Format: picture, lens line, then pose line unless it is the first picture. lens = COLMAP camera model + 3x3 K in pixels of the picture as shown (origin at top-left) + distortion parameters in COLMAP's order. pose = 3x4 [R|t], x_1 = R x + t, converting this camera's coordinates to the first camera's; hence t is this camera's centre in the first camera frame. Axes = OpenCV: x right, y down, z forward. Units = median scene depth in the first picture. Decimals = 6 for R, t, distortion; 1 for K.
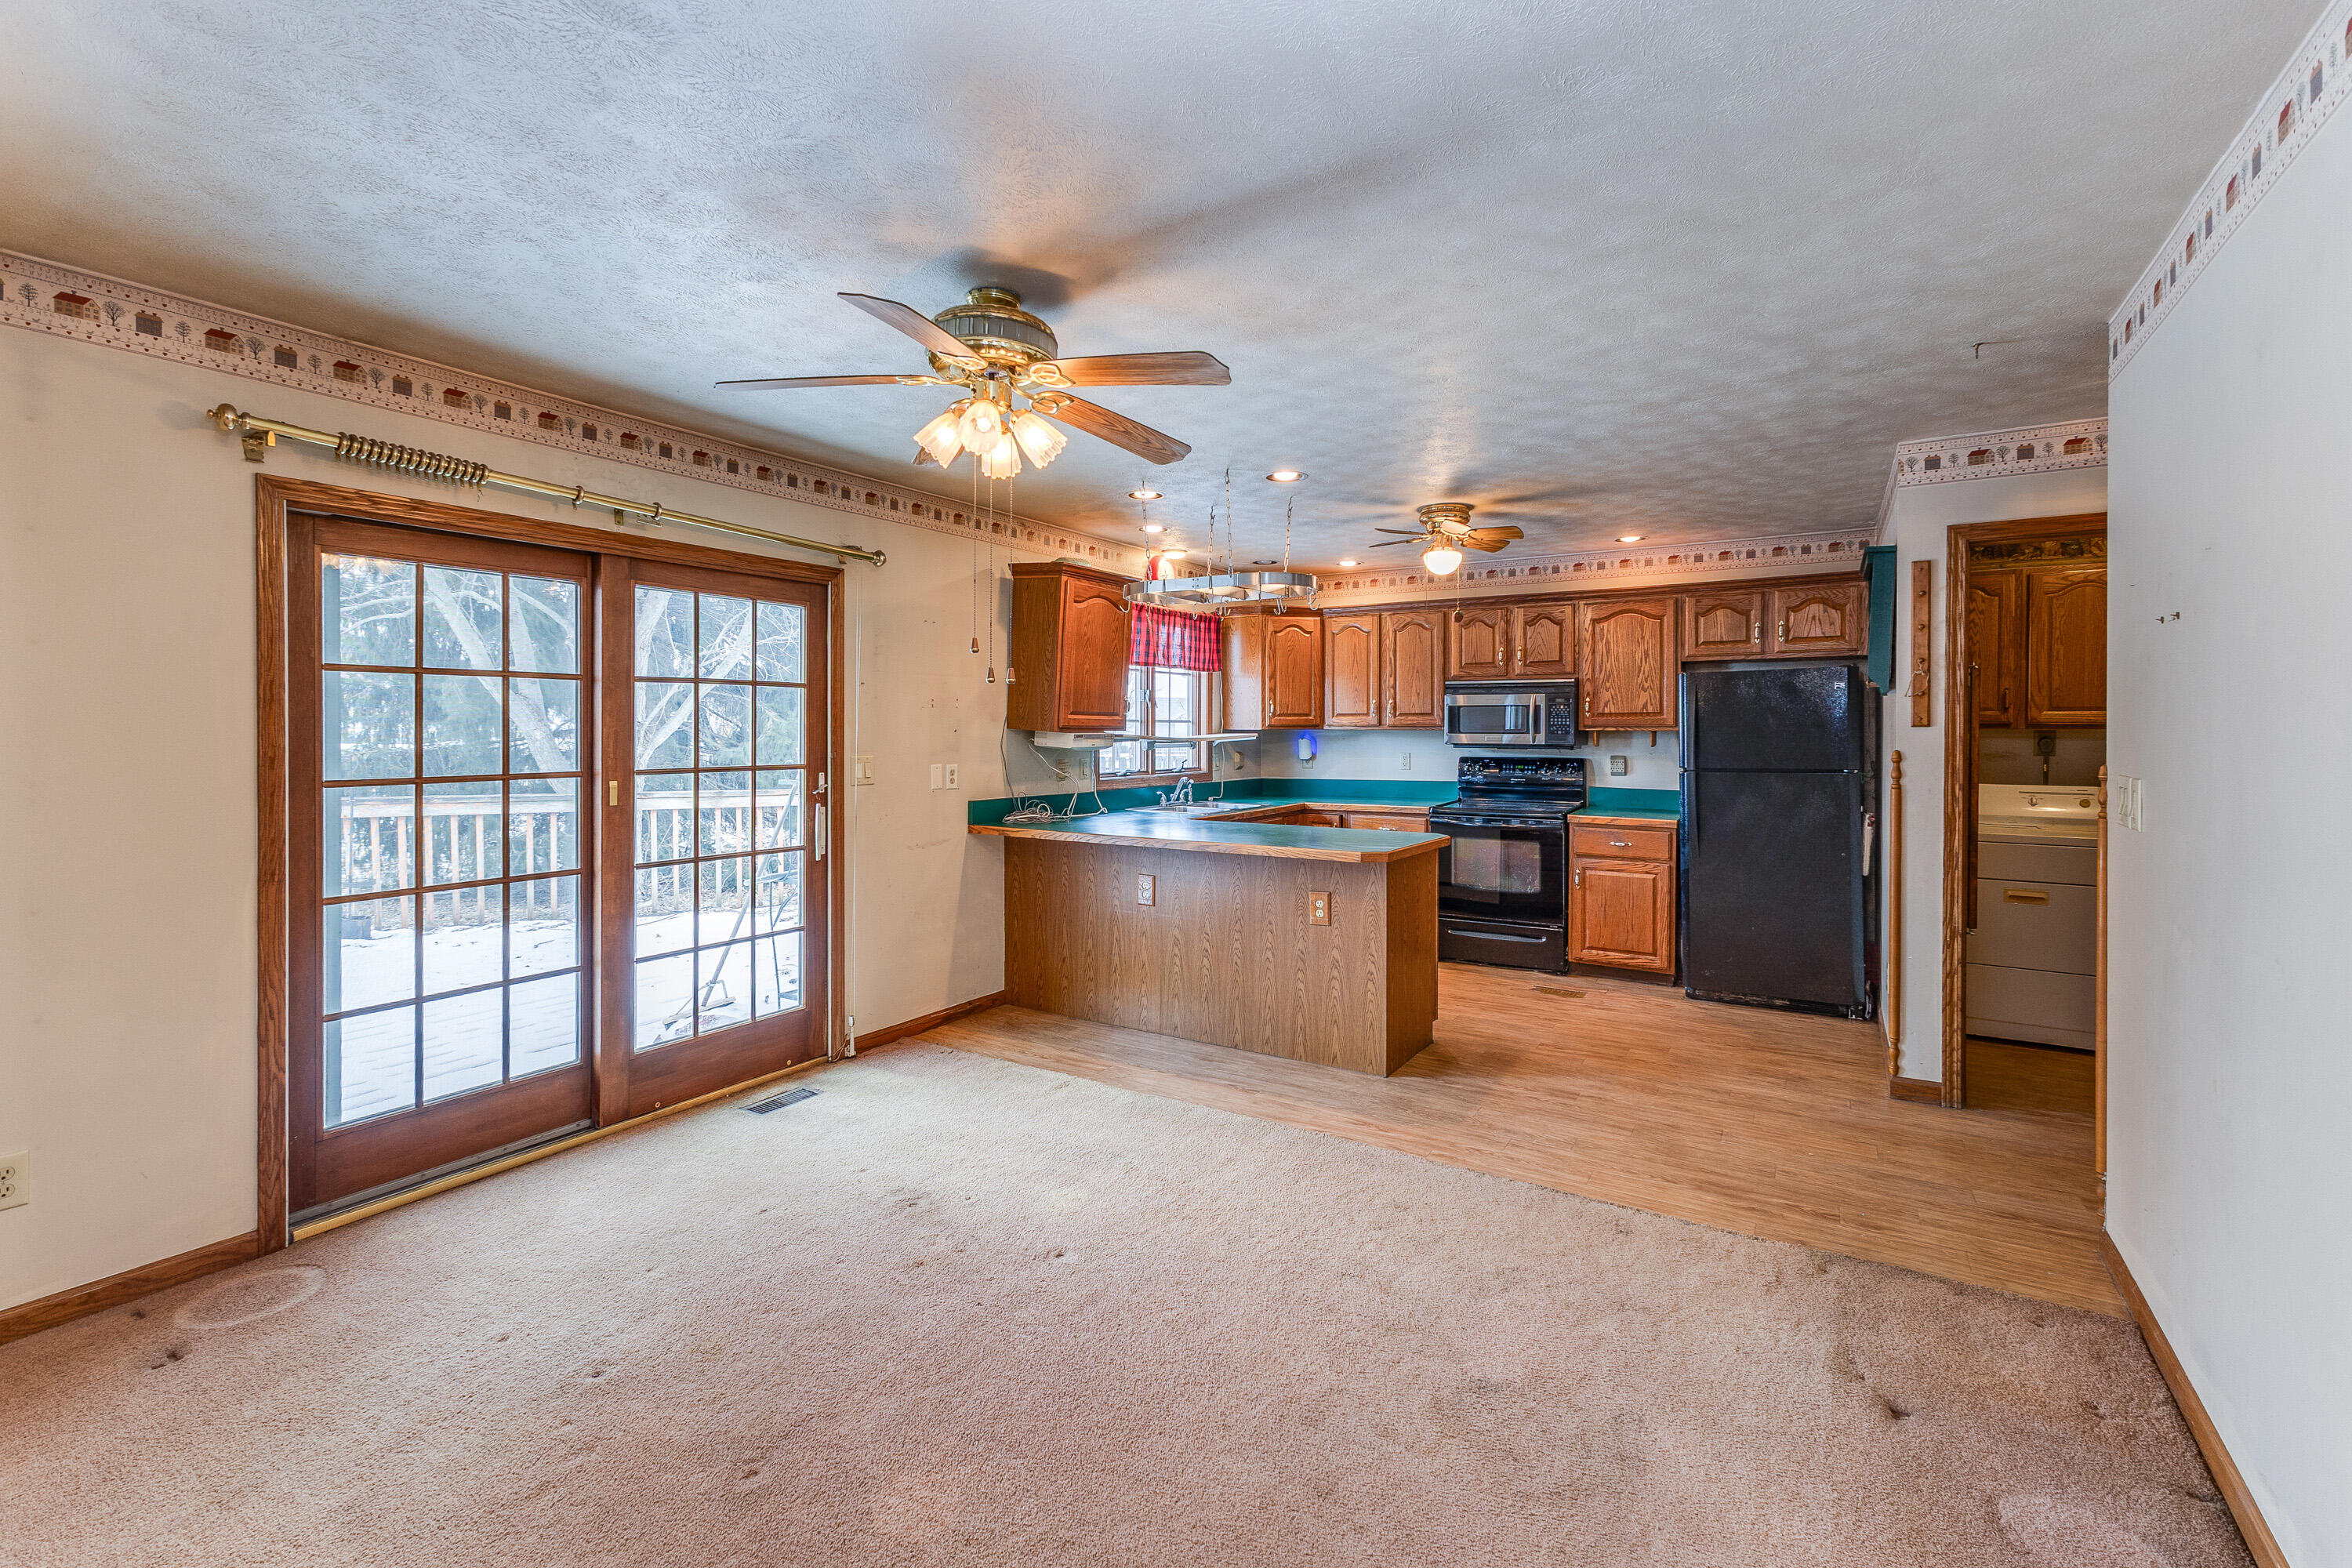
lens RADIAL K [[1036.1, 0, 1174.4], [0, 1036.1, 719.4], [0, 0, 1]] dist [-0.000542, -0.000033]
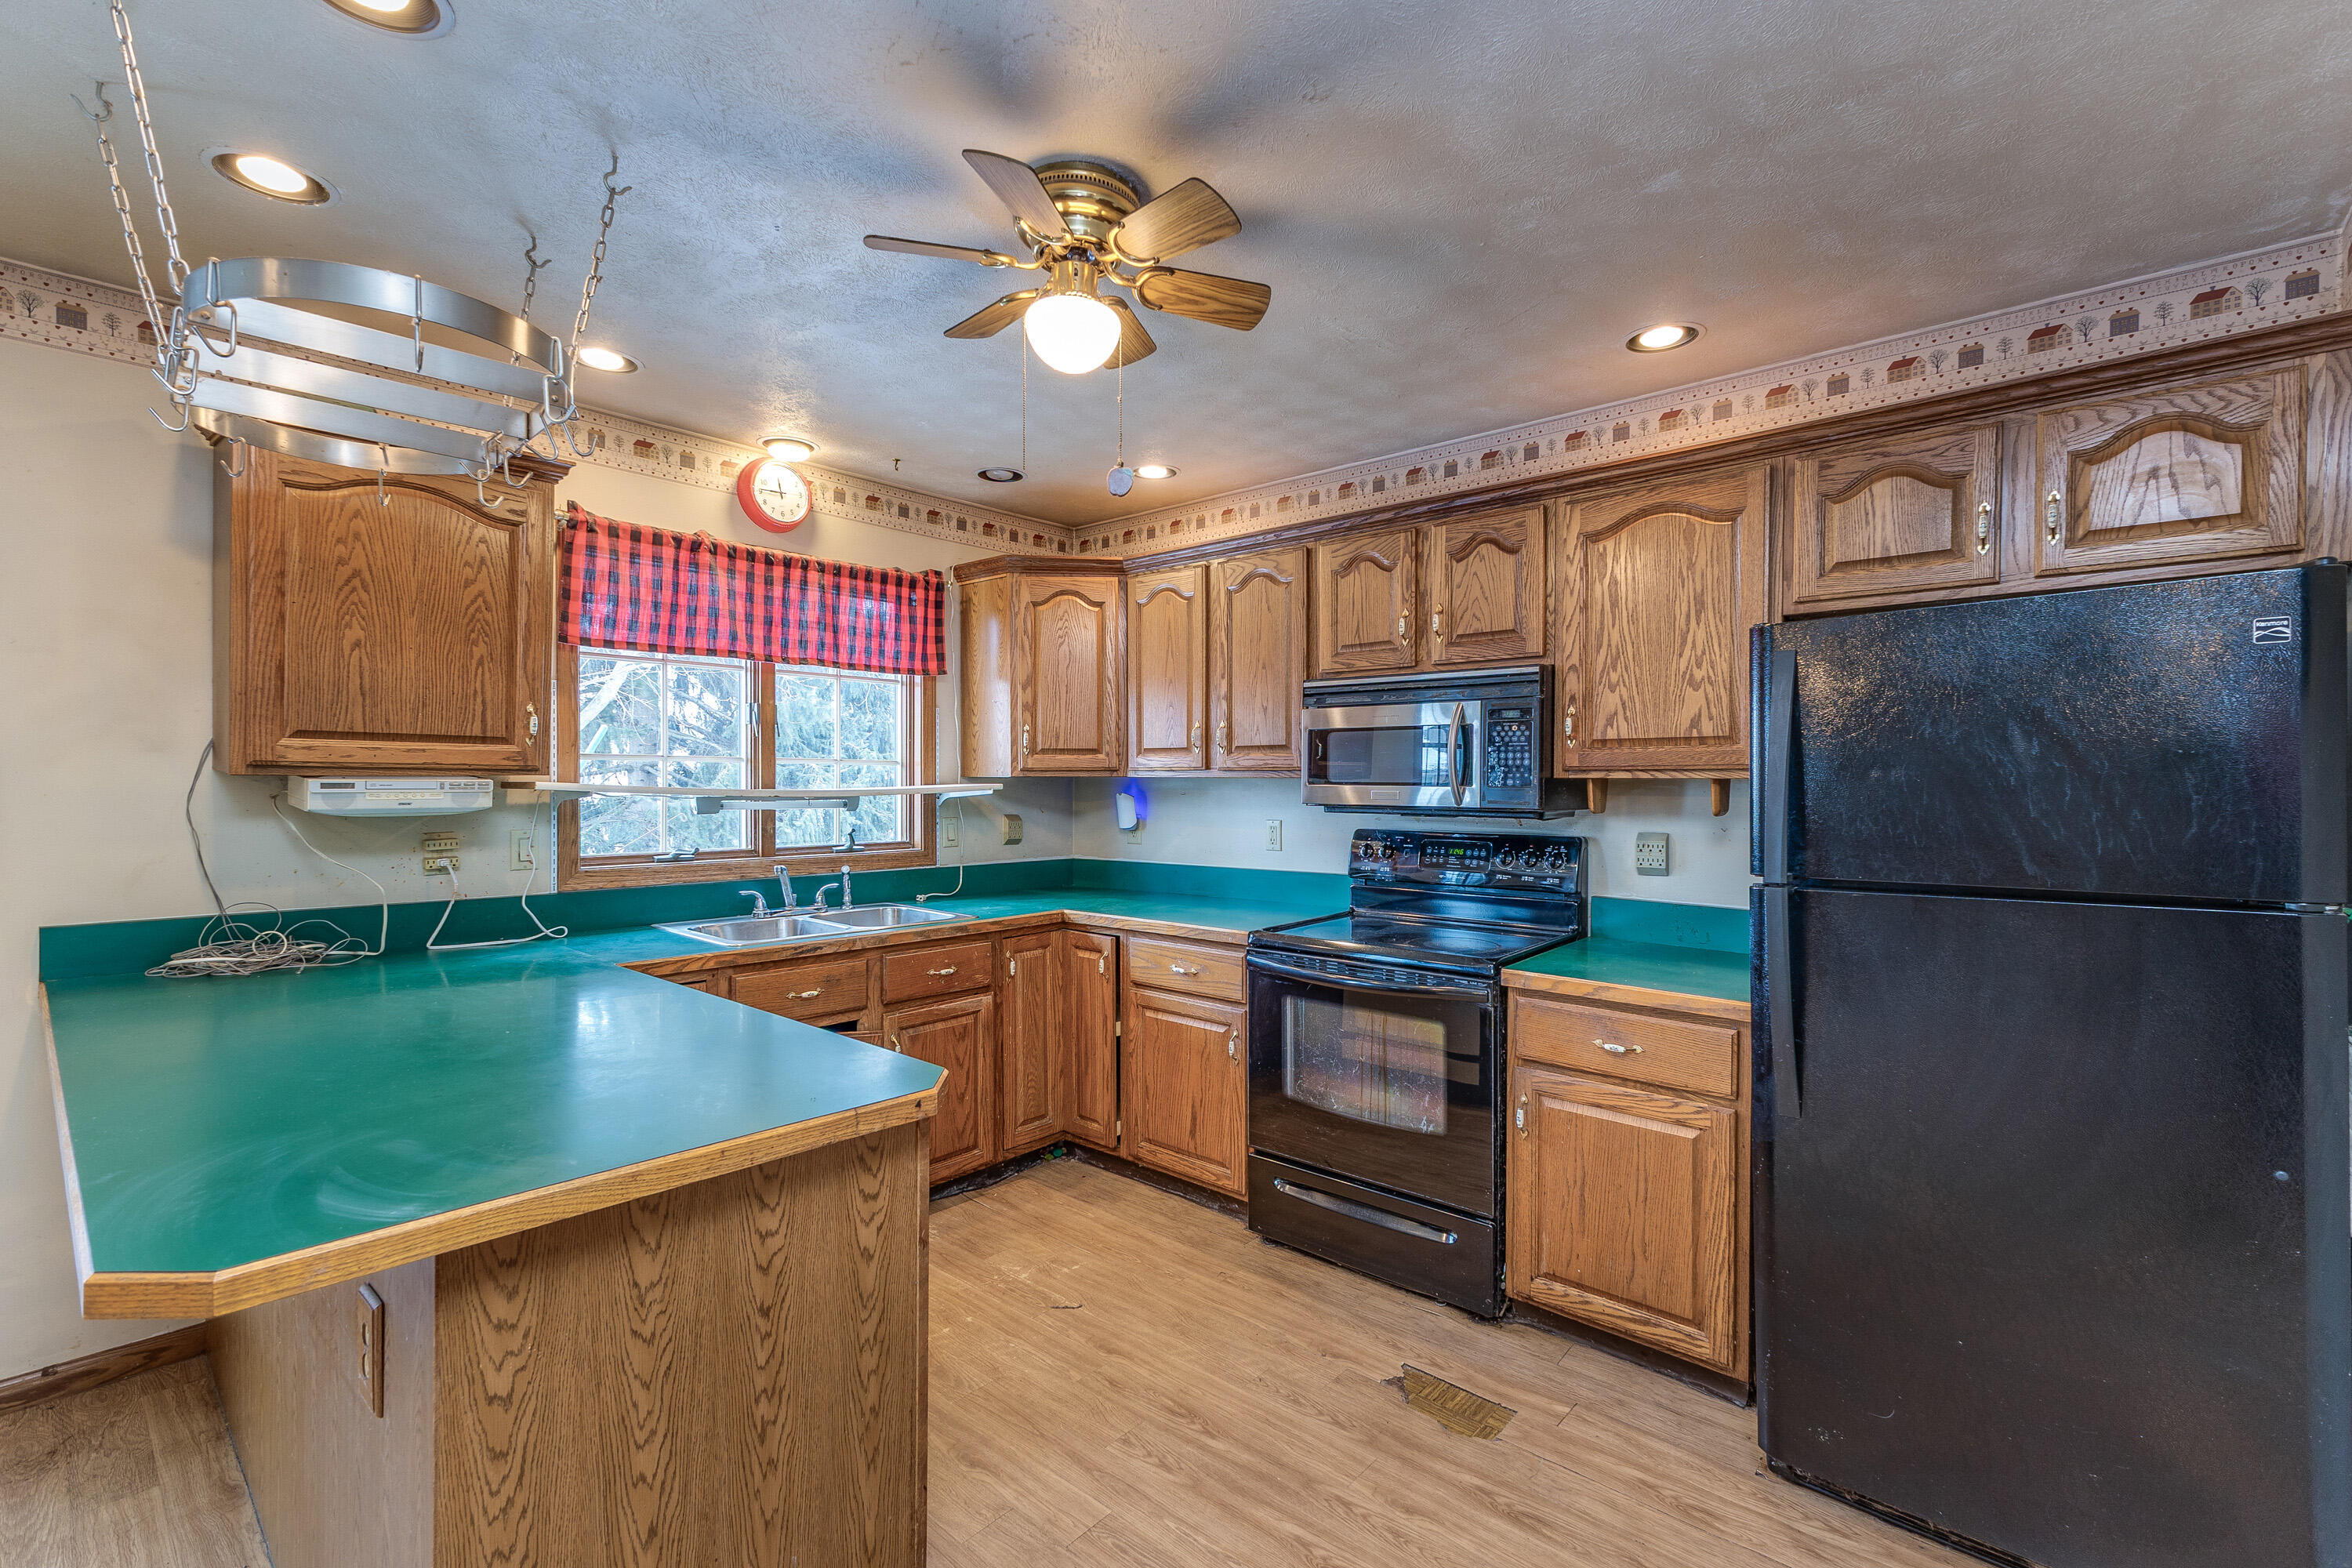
lens RADIAL K [[1027.1, 0, 1176.0], [0, 1027.1, 784.0], [0, 0, 1]] dist [0.000825, -0.000038]
pose [[0.987976, 0.003790, -0.154559, 0.305843], [-0.002267, 0.999947, 0.010026, 0.009249], [0.154588, -0.009555, 0.987933, 0.540641]]
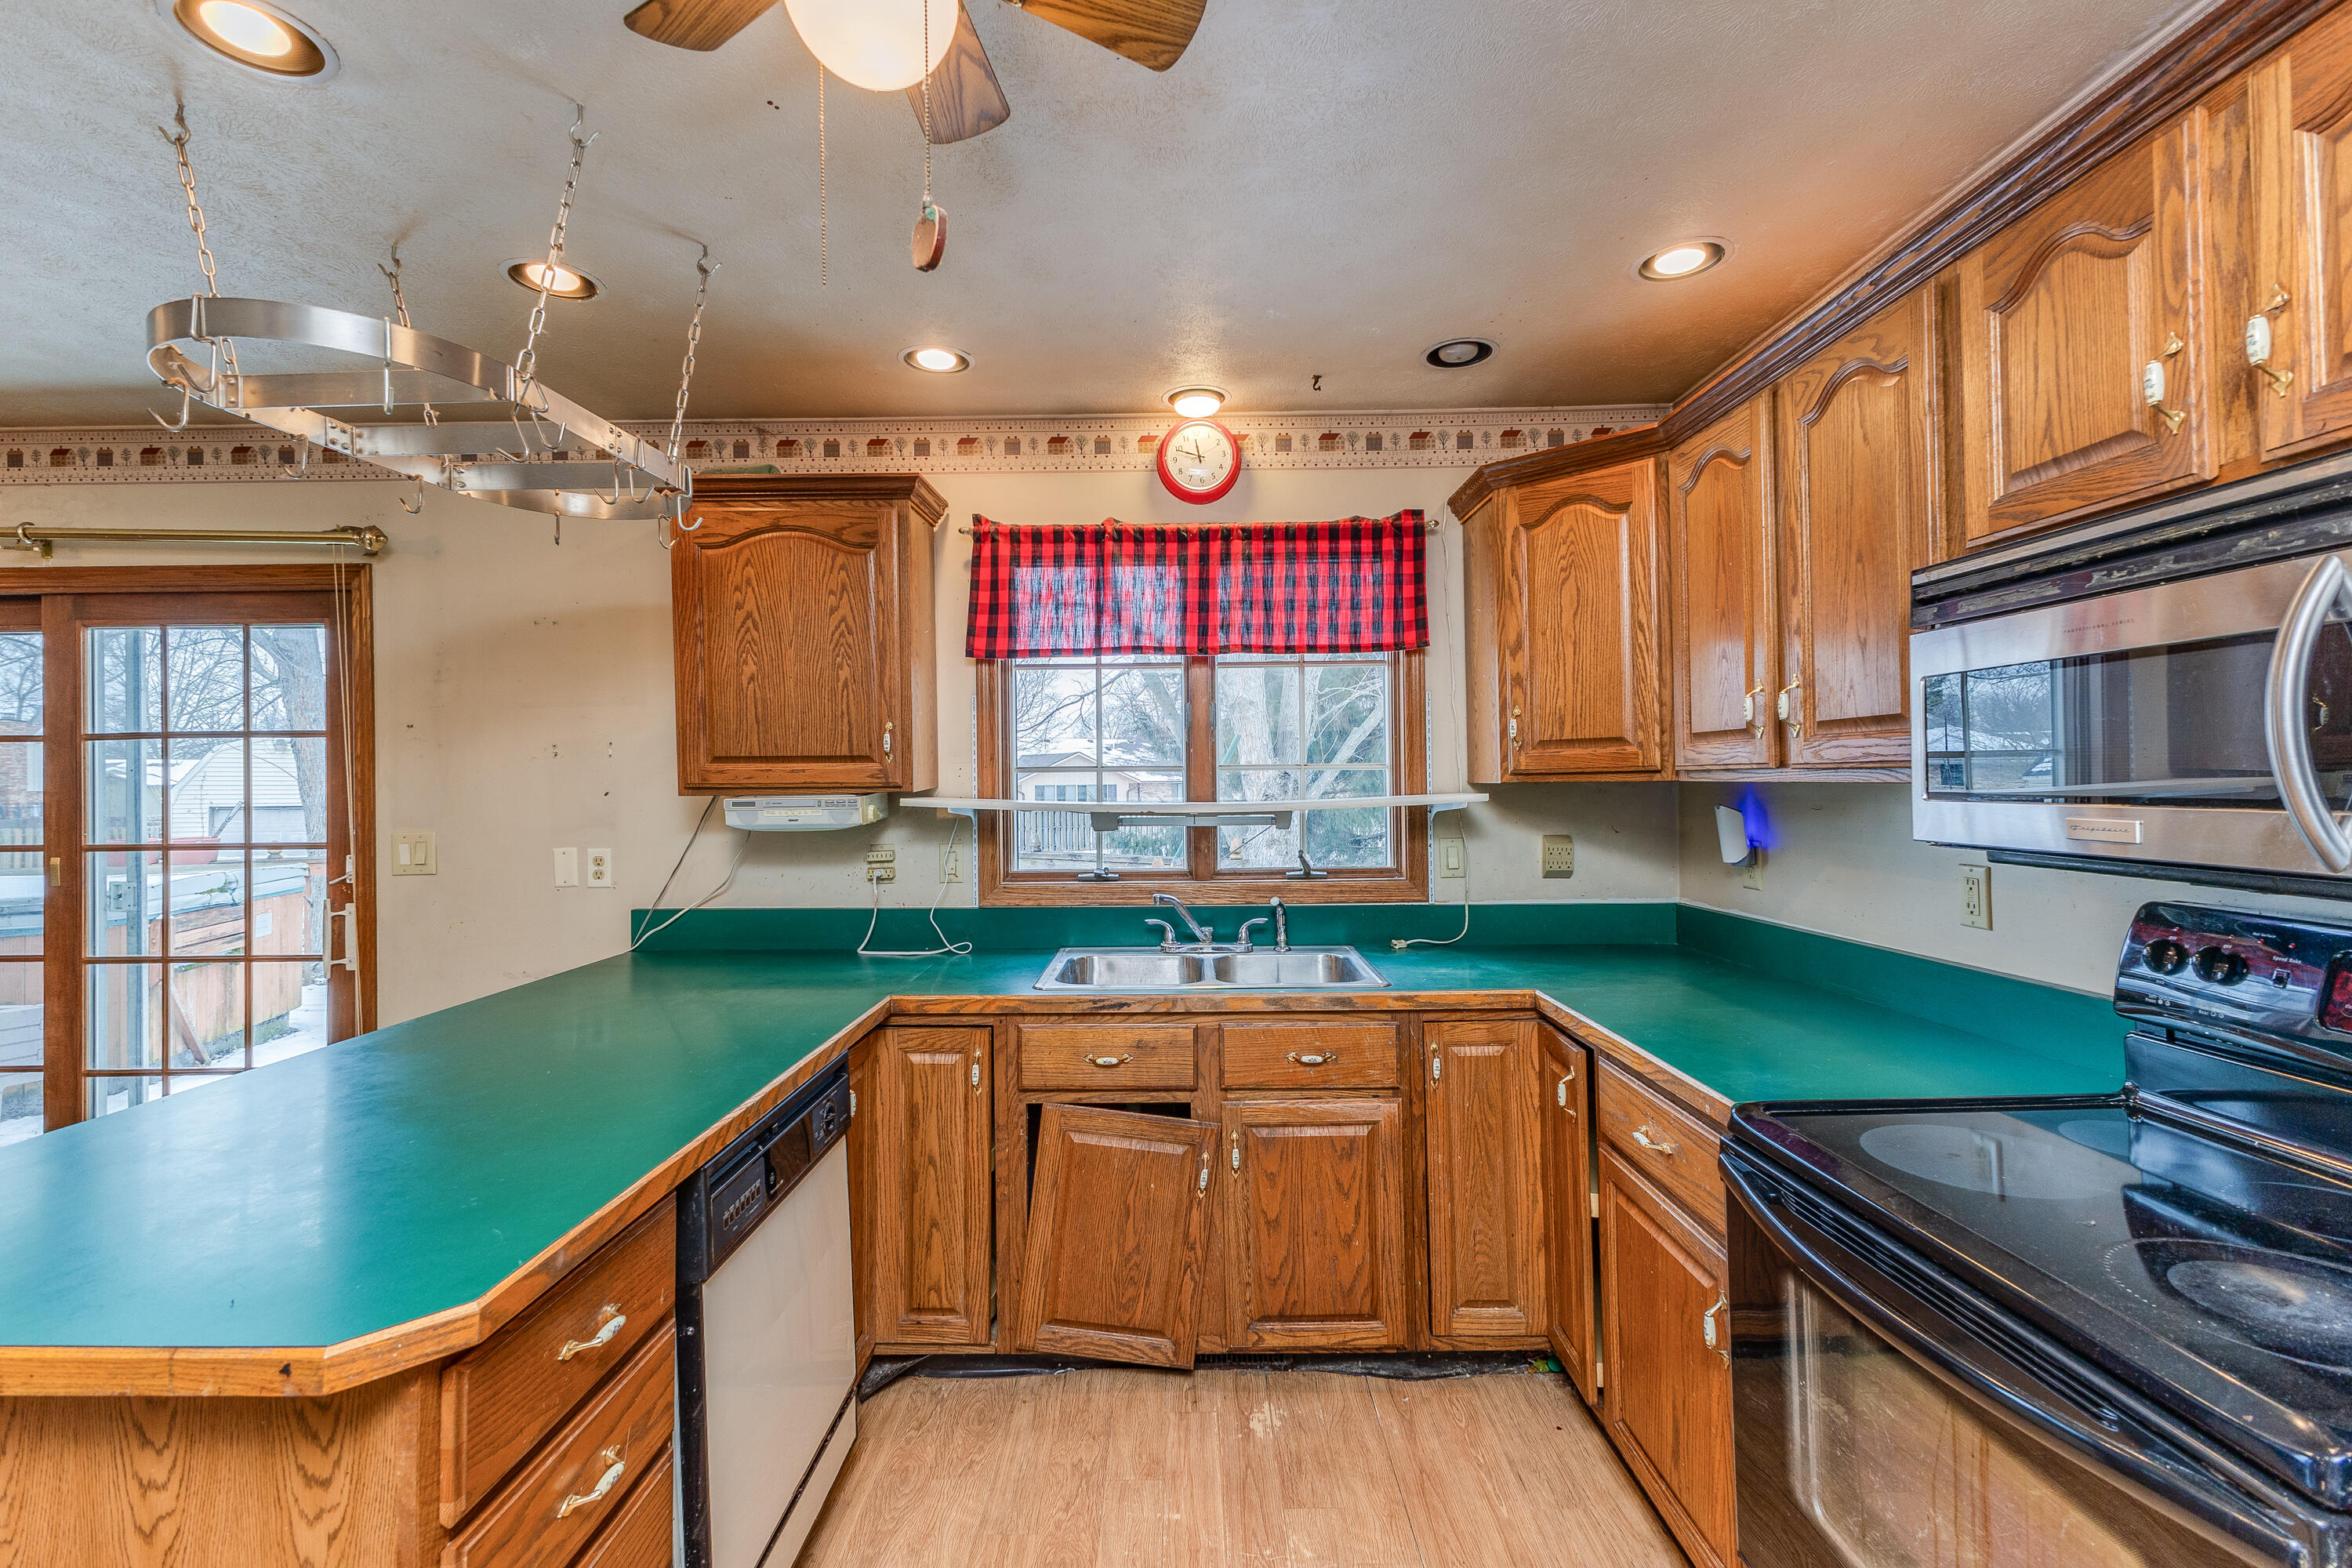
lens RADIAL K [[1008.7, 0, 1165.1], [0, 1008.7, 769.4], [0, 0, 1]] dist [0.000843, -0.000144]
pose [[0.531990, -0.016671, -0.846586, 0.398791], [0.018408, 0.999798, -0.008120, 0.006385], [0.846550, -0.011264, 0.532189, 0.808877]]
